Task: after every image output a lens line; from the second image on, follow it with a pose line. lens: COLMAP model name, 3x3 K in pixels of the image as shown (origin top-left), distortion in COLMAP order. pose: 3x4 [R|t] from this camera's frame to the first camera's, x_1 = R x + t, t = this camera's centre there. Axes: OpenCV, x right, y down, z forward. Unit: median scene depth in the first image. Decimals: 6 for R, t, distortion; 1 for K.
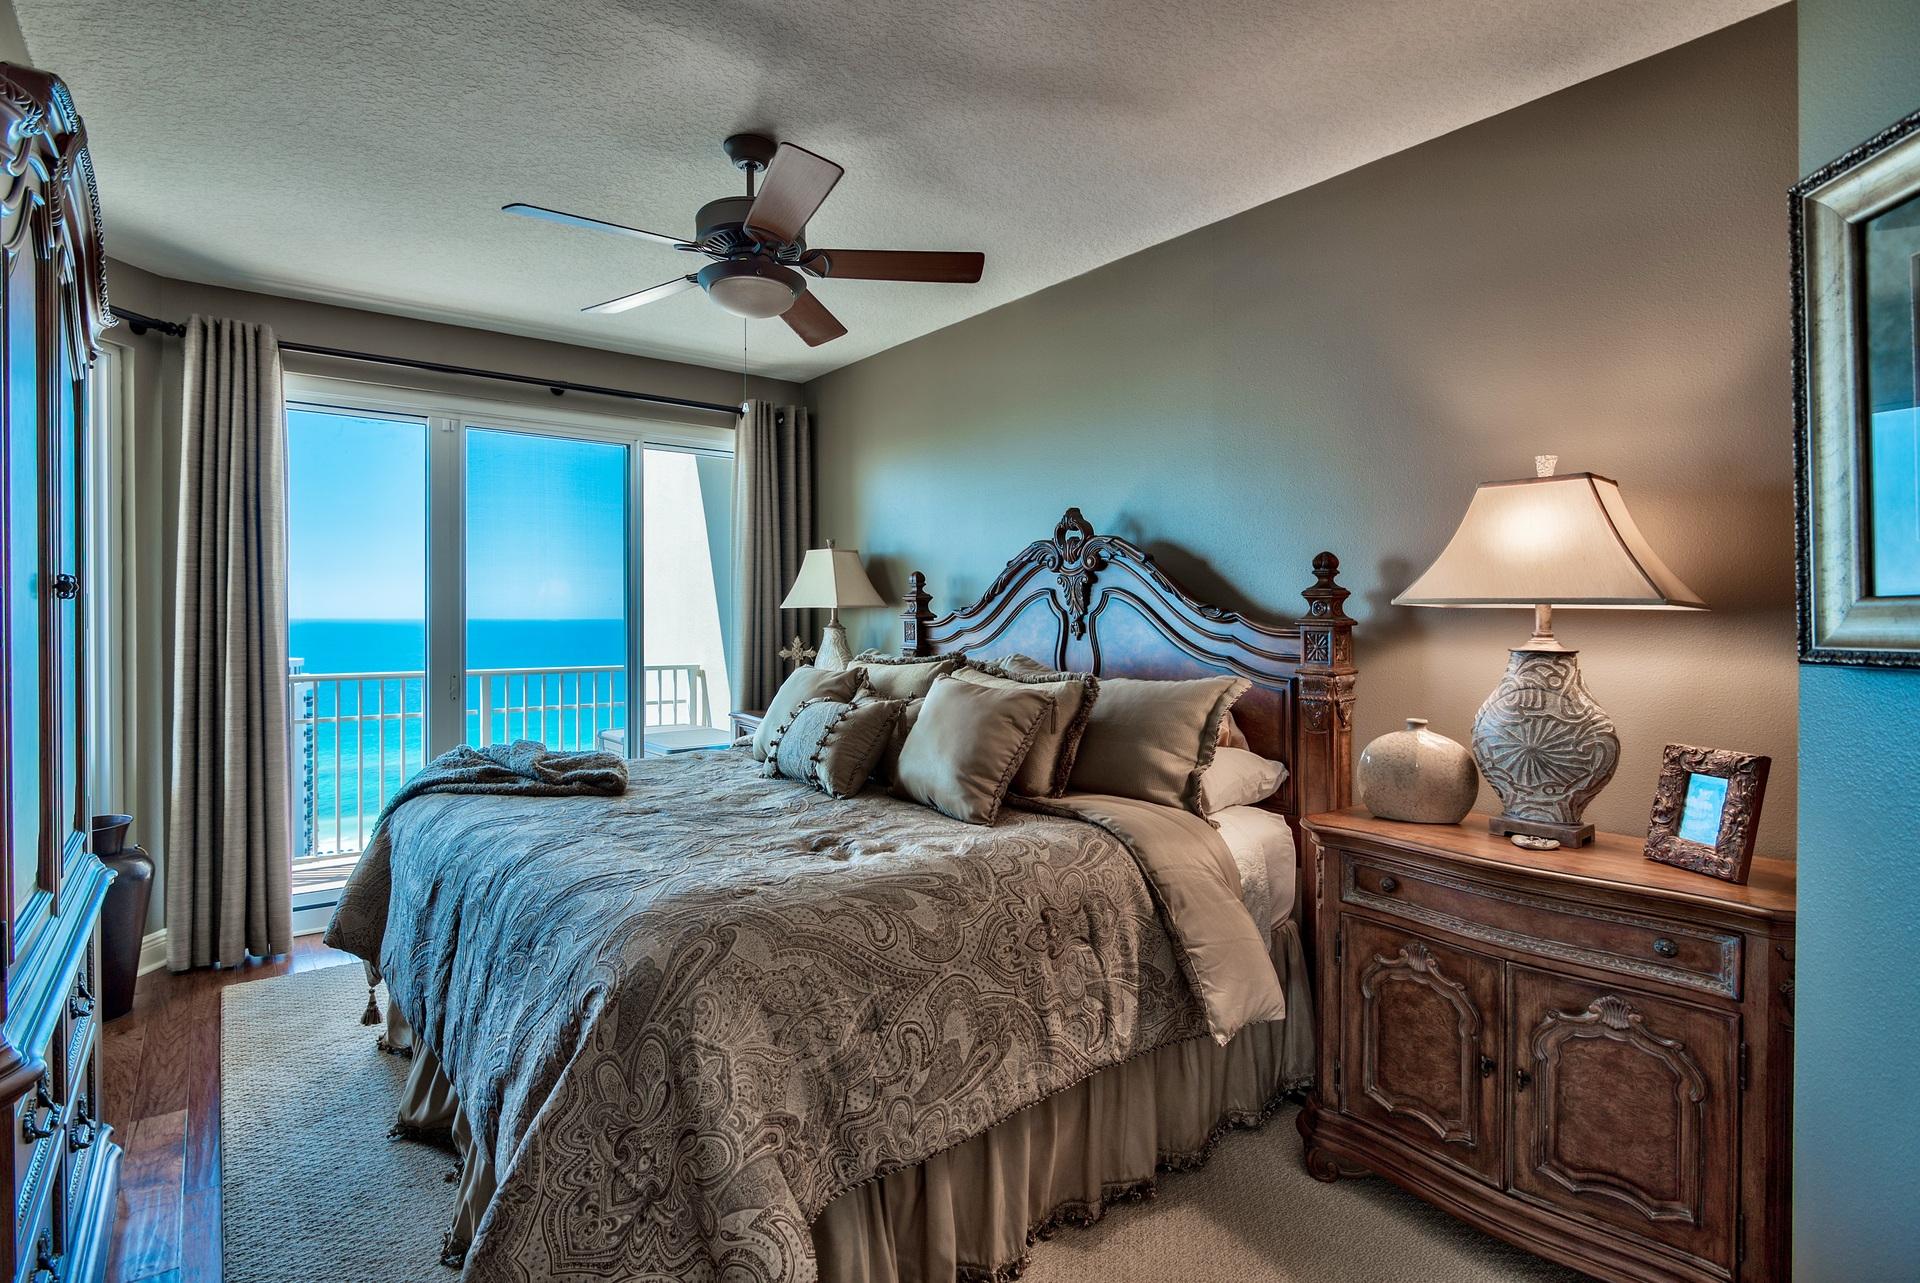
lens RADIAL K [[937.3, 0, 947.8], [0, 937.3, 604.4], [0, 0, 1]] dist [-0.000326, -0.000648]
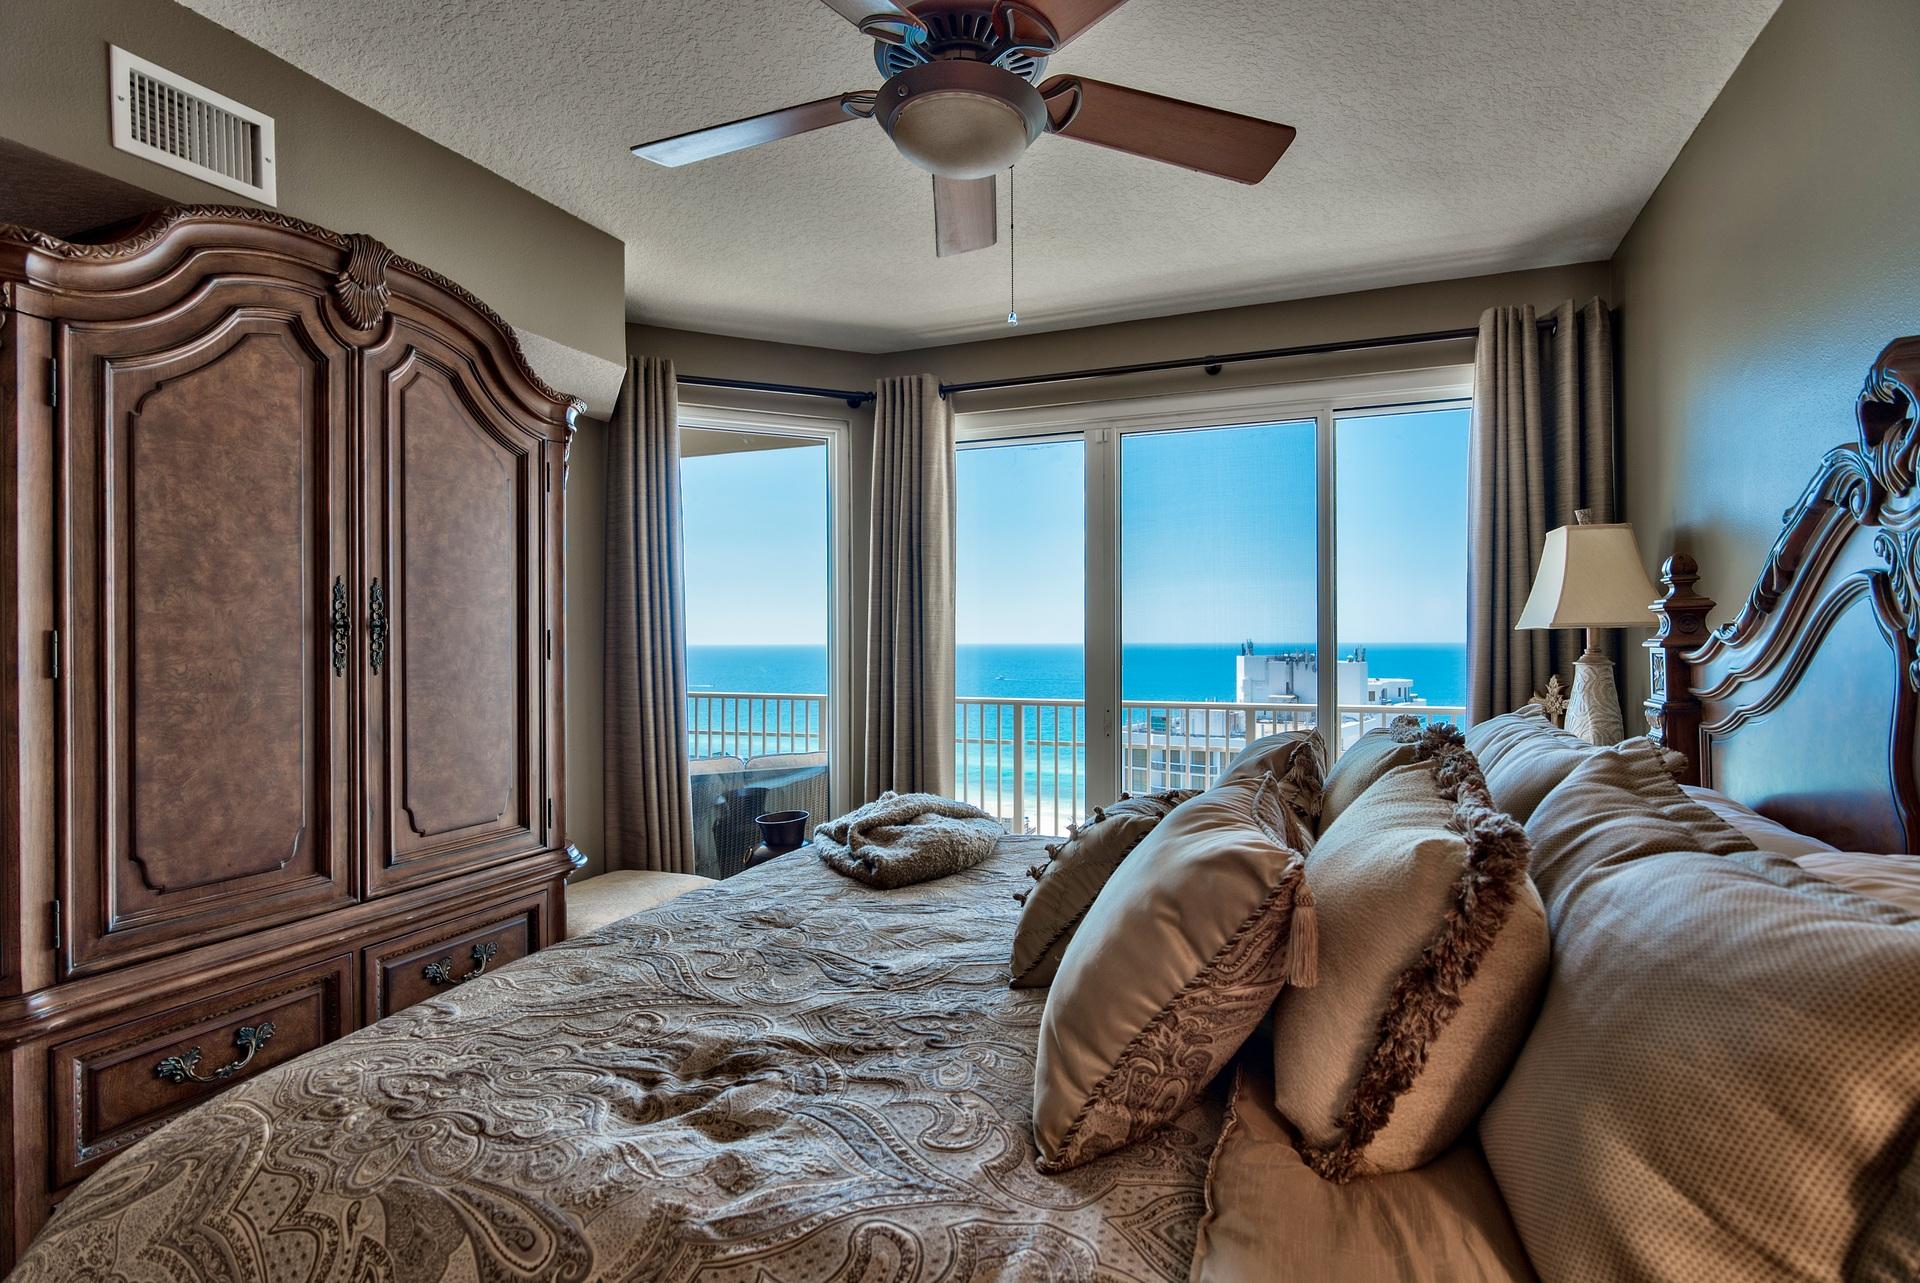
lens RADIAL K [[955.4, 0, 960.0], [0, 955.4, 641.5], [0, 0, 1]] dist [-0.000136, -0.000463]
pose [[0.513939, -0.001700, -0.857825, 0.202692], [0.017143, 0.999819, 0.008290, 0.000892], [0.857655, -0.018966, 0.513875, 0.397690]]
